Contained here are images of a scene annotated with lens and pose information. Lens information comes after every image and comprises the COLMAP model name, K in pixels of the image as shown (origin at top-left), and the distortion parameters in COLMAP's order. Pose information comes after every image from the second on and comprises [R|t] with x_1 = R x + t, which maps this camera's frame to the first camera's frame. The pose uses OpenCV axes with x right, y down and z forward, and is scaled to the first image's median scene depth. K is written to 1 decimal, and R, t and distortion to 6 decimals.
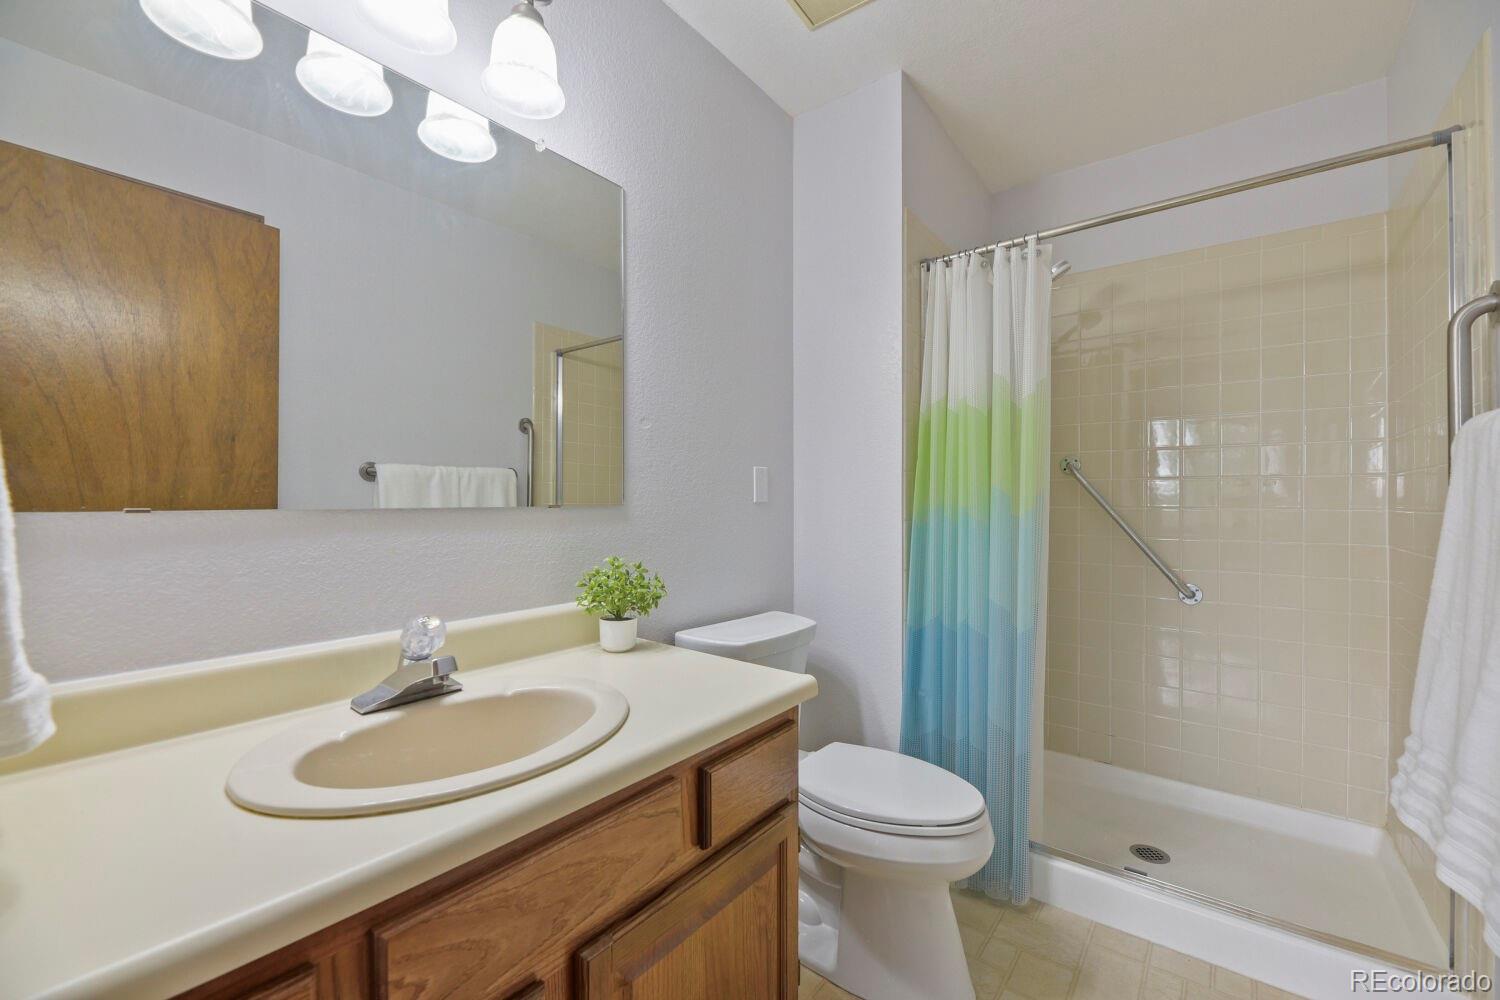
lens RADIAL K [[609.8, 0, 735.9], [0, 609.8, 505.3], [0, 0, 1]] dist [-0.000037, -0.000050]
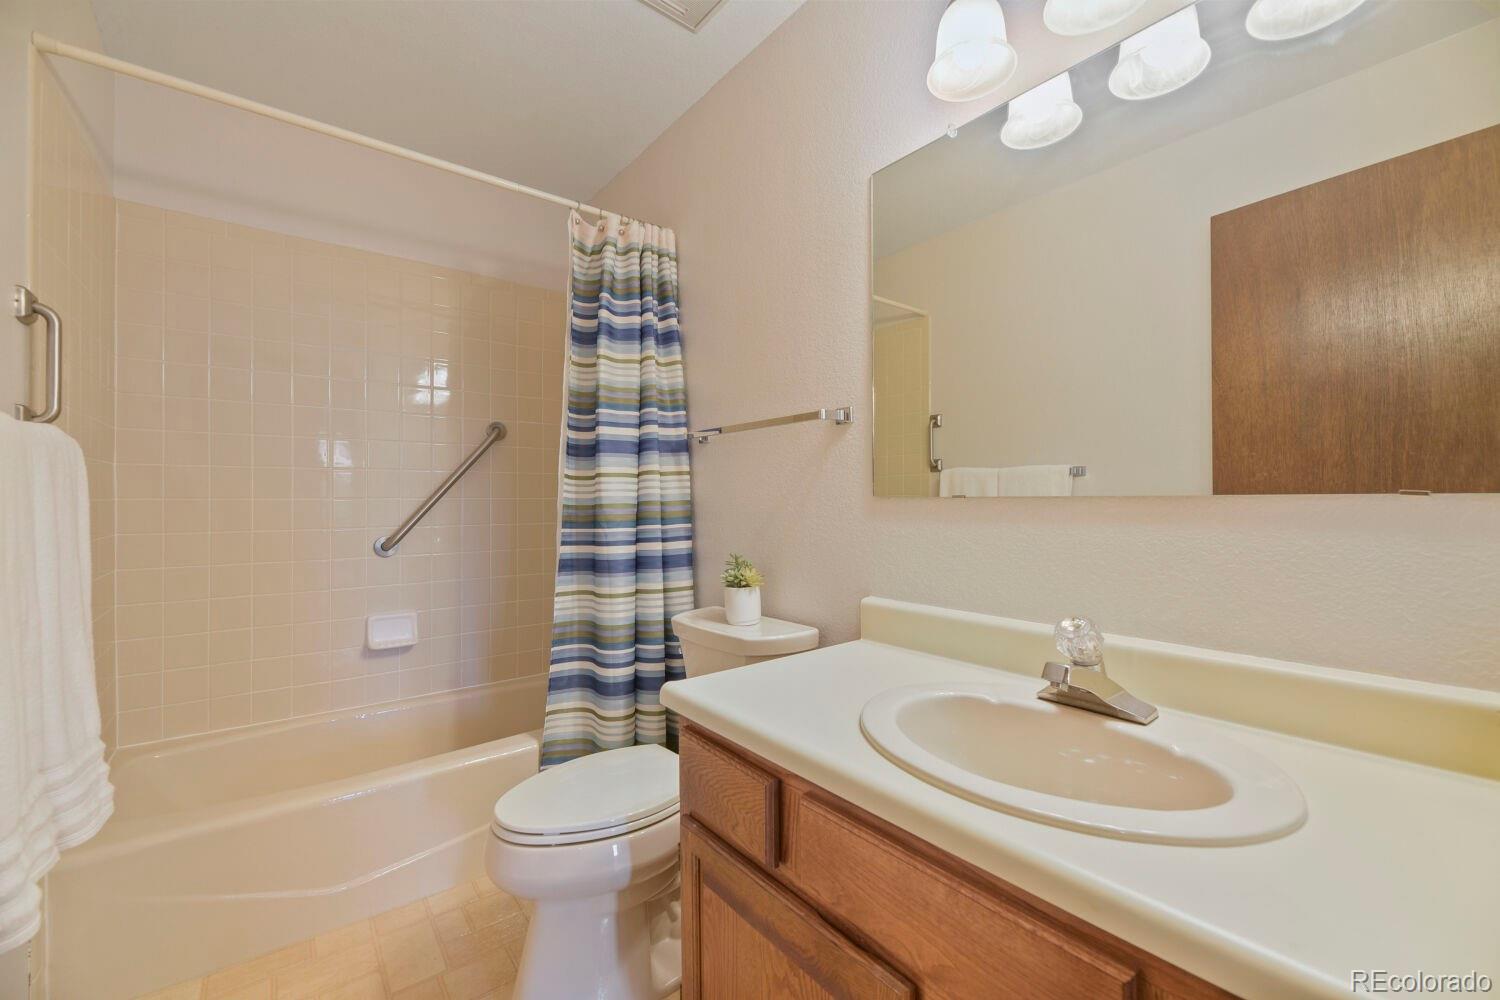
lens RADIAL K [[609.8, 0, 739.0], [0, 609.8, 493.5], [0, 0, 1]] dist [-0.000037, -0.000050]
pose [[-0.231195, -0.005276, -0.972893, 0.561686], [0.000606, 0.999984, -0.005567, -0.011663], [0.972907, -0.001877, -0.231189, 0.729369]]
